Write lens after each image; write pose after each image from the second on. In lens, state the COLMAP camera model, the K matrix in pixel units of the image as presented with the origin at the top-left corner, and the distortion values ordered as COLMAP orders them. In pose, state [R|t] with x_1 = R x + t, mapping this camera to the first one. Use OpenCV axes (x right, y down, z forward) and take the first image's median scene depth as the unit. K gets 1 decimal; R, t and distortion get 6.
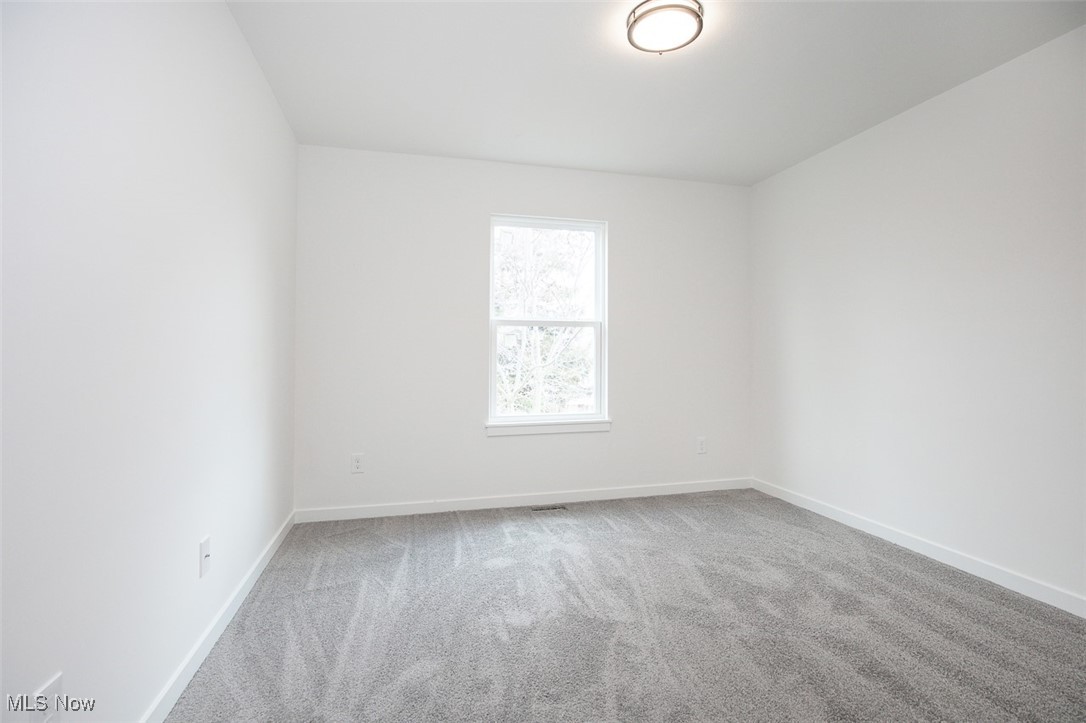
lens RADIAL K [[502.2, 0, 542.9], [0, 502.2, 358.5], [0, 0, 1]] dist [-0.001613, -0.000034]
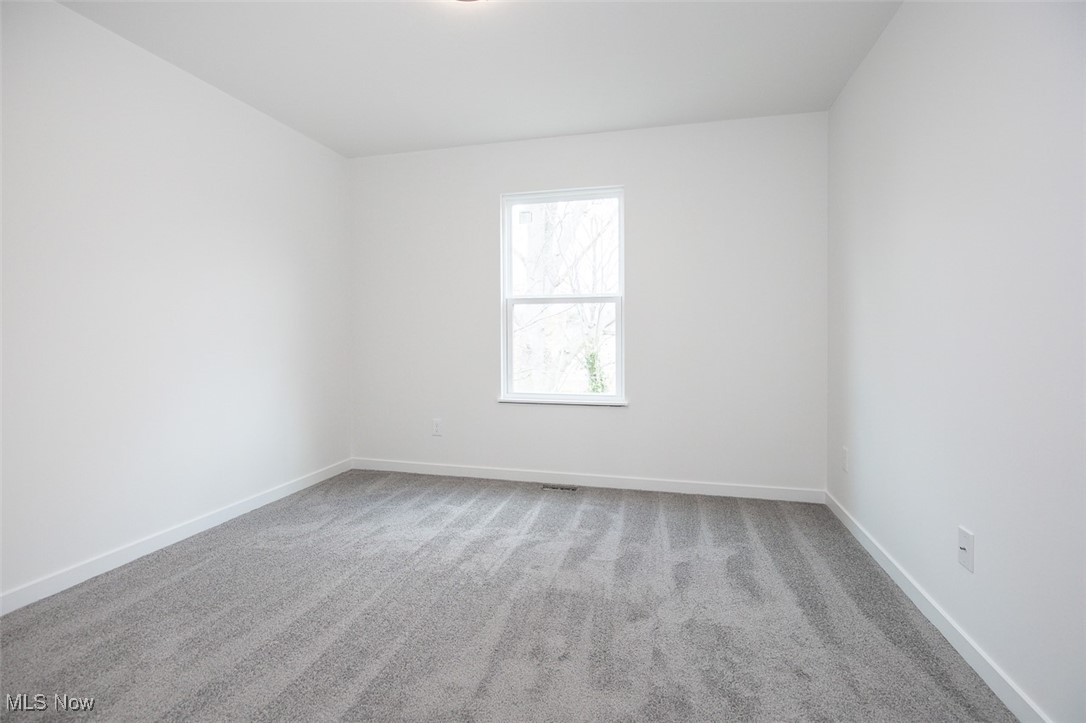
lens RADIAL K [[502.2, 0, 541.3], [0, 502.2, 358.7], [0, 0, 1]] dist [-0.001613, -0.000034]
pose [[0.874720, 0.022237, -0.484119, 0.452419], [-0.001453, 0.999063, 0.043264, 0.000896], [0.484627, -0.037140, 0.873932, 0.129387]]
